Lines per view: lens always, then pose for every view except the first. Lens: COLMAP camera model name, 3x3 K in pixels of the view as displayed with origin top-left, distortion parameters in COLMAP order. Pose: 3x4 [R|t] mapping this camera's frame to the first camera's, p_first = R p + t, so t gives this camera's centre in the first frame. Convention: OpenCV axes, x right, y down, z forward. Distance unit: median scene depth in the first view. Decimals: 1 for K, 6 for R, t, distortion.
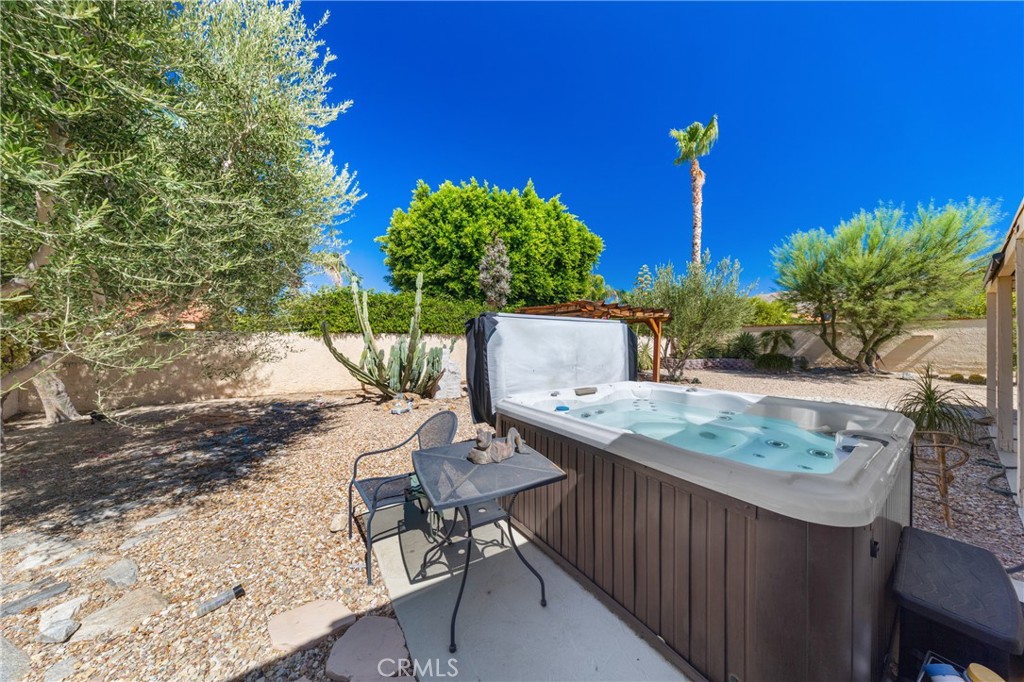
lens RADIAL K [[301.1, 0, 511.1], [0, 301.1, 338.2], [0, 0, 1]] dist [-0.000378, -0.000106]
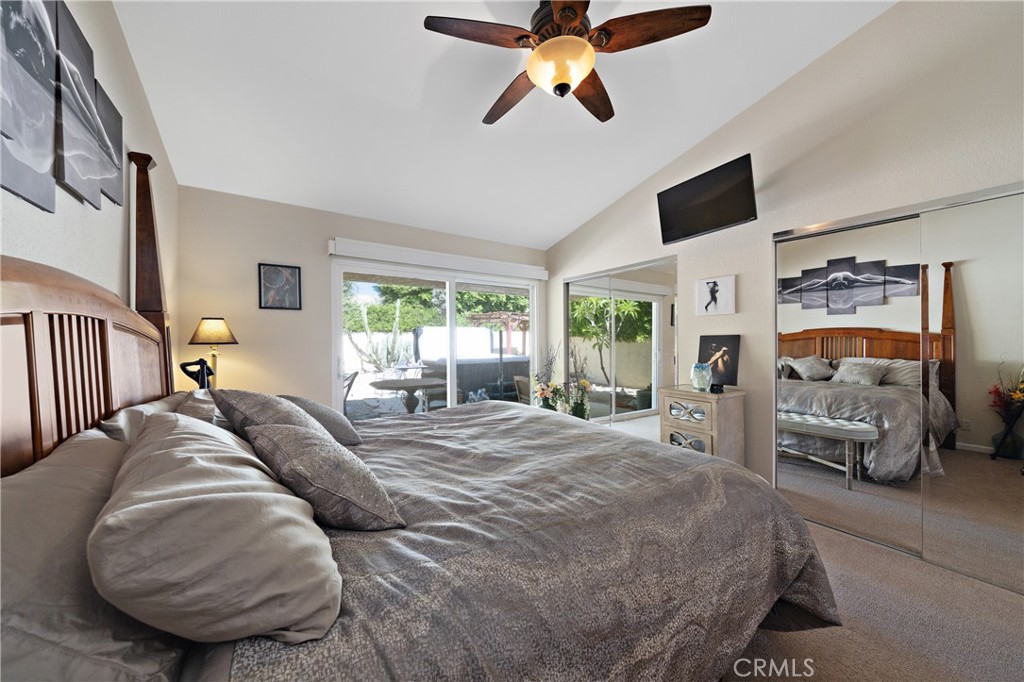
lens RADIAL K [[344.5, 0, 512.0], [0, 344.5, 341.0], [0, 0, 1]] dist [-0.001129, -0.000134]
pose [[0.999991, -0.000784, 0.004052, 0.215664], [0.000712, 0.999843, 0.017731, -0.001263], [-0.004065, -0.017728, 0.999835, -0.623554]]
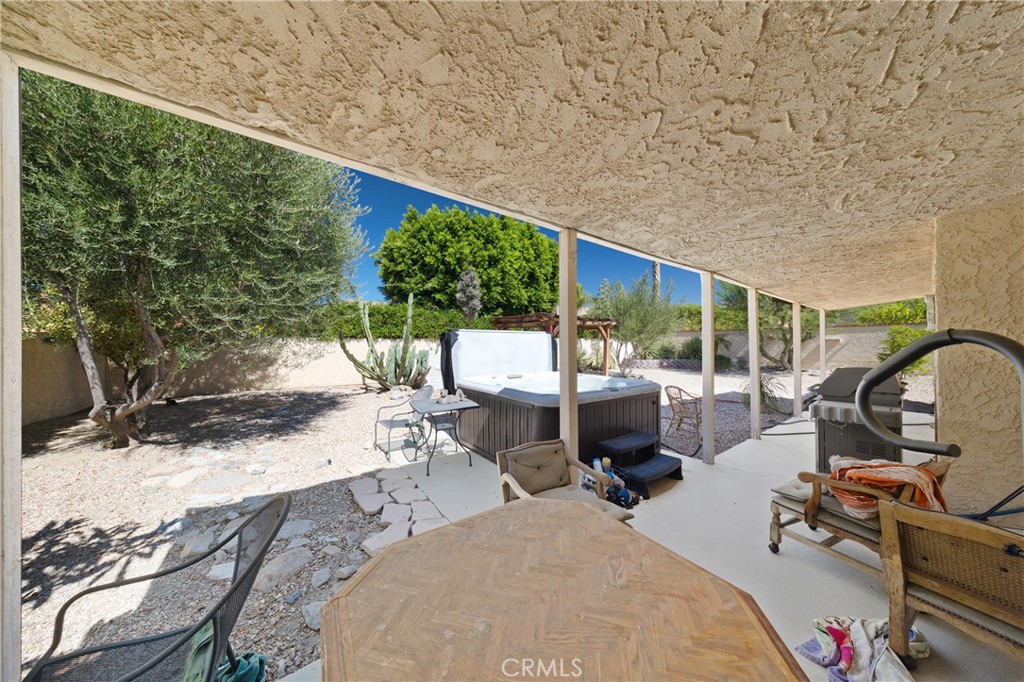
lens RADIAL K [[298.8, 0, 513.4], [0, 298.8, 346.9], [0, 0, 1]] dist [0.000326, -0.000017]
pose [[0.999210, -0.000984, 0.039741, 0.055457], [0.000128, 0.999768, 0.021549, -0.006120], [-0.039753, -0.021526, 0.998978, -0.194873]]
